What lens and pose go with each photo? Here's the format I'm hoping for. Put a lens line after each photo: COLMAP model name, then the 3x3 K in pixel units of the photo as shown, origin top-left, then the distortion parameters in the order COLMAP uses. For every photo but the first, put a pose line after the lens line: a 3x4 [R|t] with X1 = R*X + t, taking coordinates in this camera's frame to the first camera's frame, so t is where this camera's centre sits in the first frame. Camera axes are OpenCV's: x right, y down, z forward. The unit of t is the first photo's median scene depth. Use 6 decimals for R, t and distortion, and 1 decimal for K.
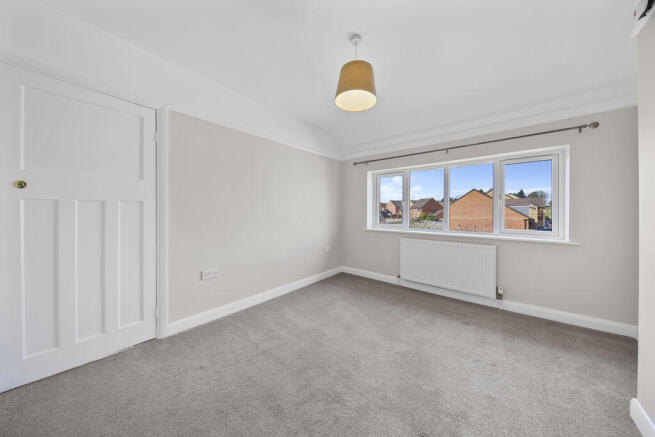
lens RADIAL K [[209.4, 0, 328.1], [0, 209.4, 209.9], [0, 0, 1]] dist [0.000332, 0.000007]
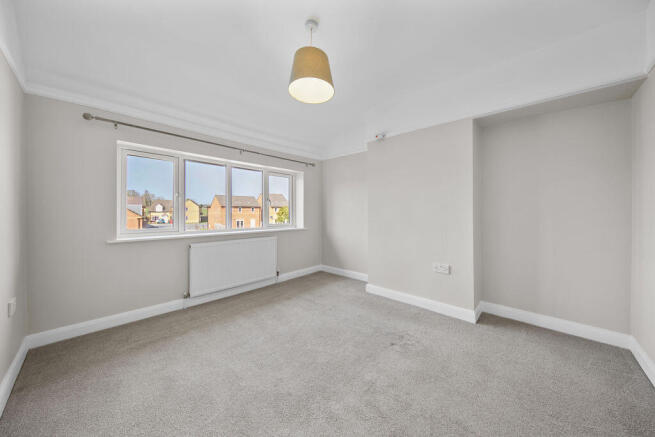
lens RADIAL K [[223.1, 0, 325.4], [0, 223.1, 207.7], [0, 0, 1]] dist [-0.001127, -0.000083]
pose [[0.062557, 0.013262, 0.997953, -0.546444], [-0.008656, 0.999881, -0.012745, 0.006758], [-0.998004, -0.007841, 0.062665, 0.565466]]
